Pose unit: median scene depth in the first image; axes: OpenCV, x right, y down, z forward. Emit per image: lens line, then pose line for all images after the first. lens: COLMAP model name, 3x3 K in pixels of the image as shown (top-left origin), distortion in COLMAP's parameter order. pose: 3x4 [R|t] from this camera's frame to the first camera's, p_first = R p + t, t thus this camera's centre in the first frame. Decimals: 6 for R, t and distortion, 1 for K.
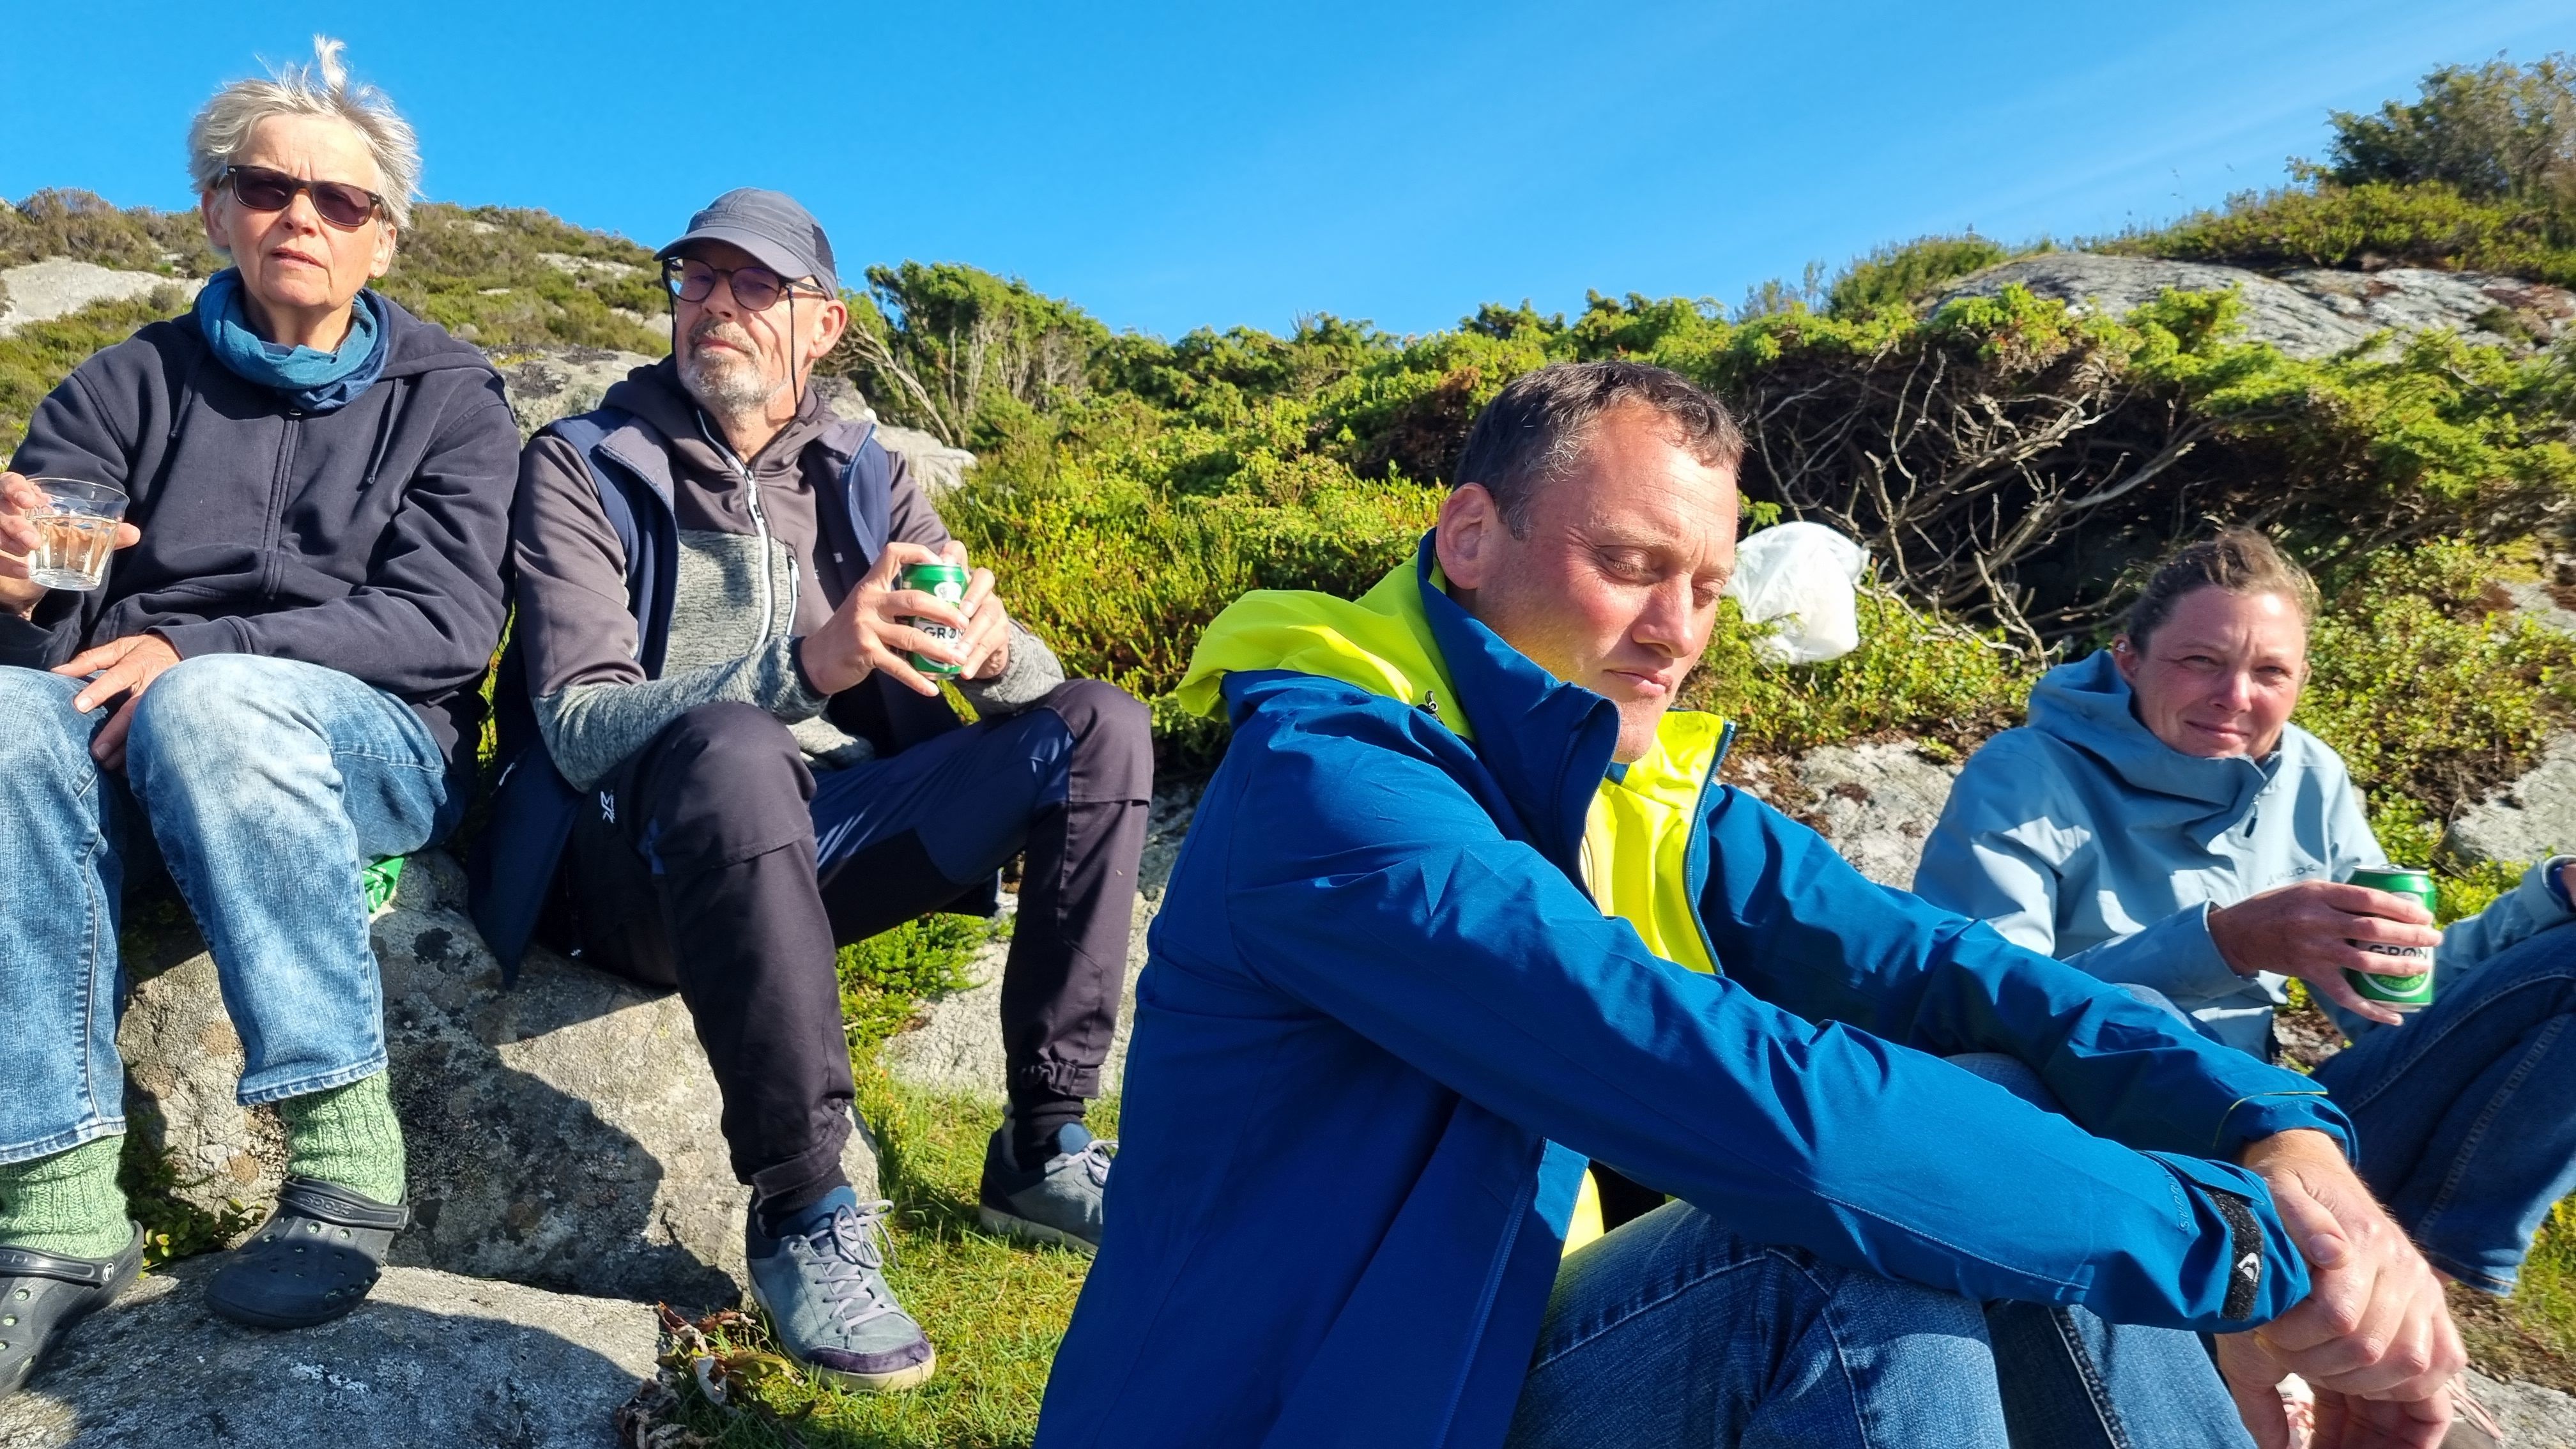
lens RADIAL K [[1931.9, 0, 1288.0], [0, 1931.9, 724.5], [0, 0, 1]] dist [0.057699, -0.041256]
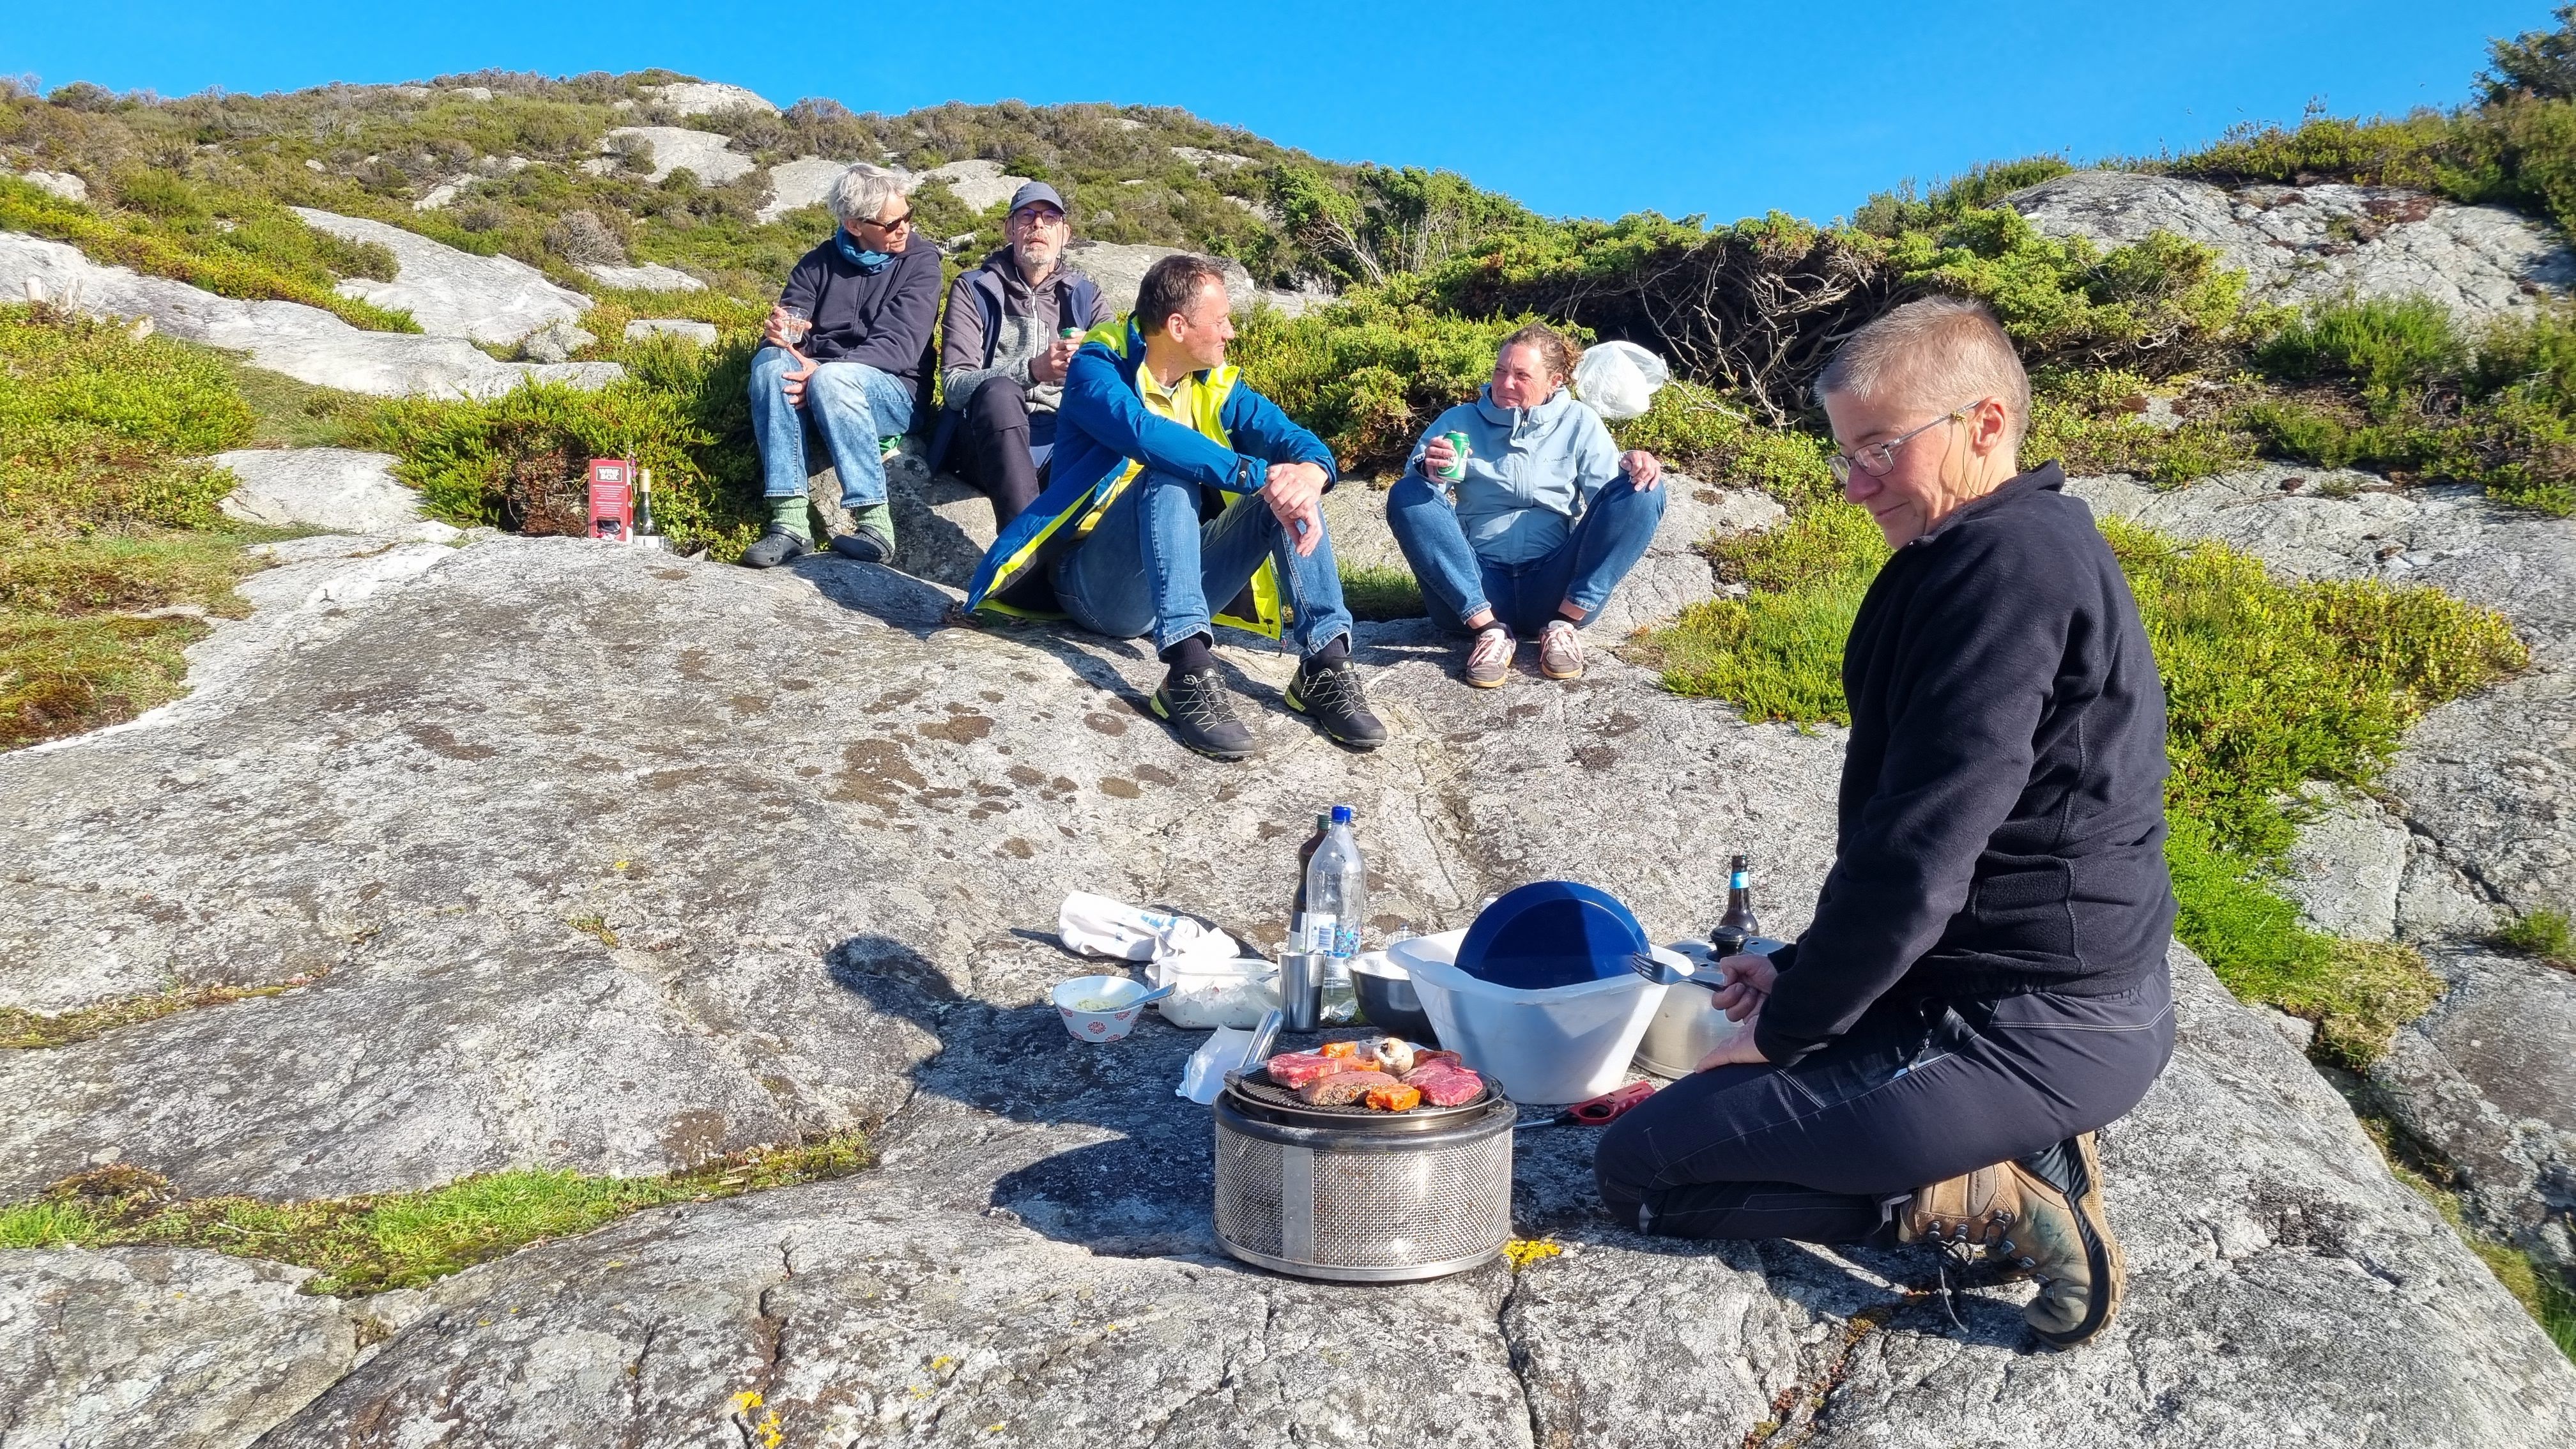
lens RADIAL K [[1903.5, 0, 1327.7], [0, 1903.5, 731.9], [0, 0, 1]] dist [0.060529, -0.043974]
pose [[0.956683, 0.079941, -0.279942, 0.156924], [-0.061533, 0.995362, 0.073952, 0.043700], [0.284555, -0.053523, 0.957164, -0.246299]]
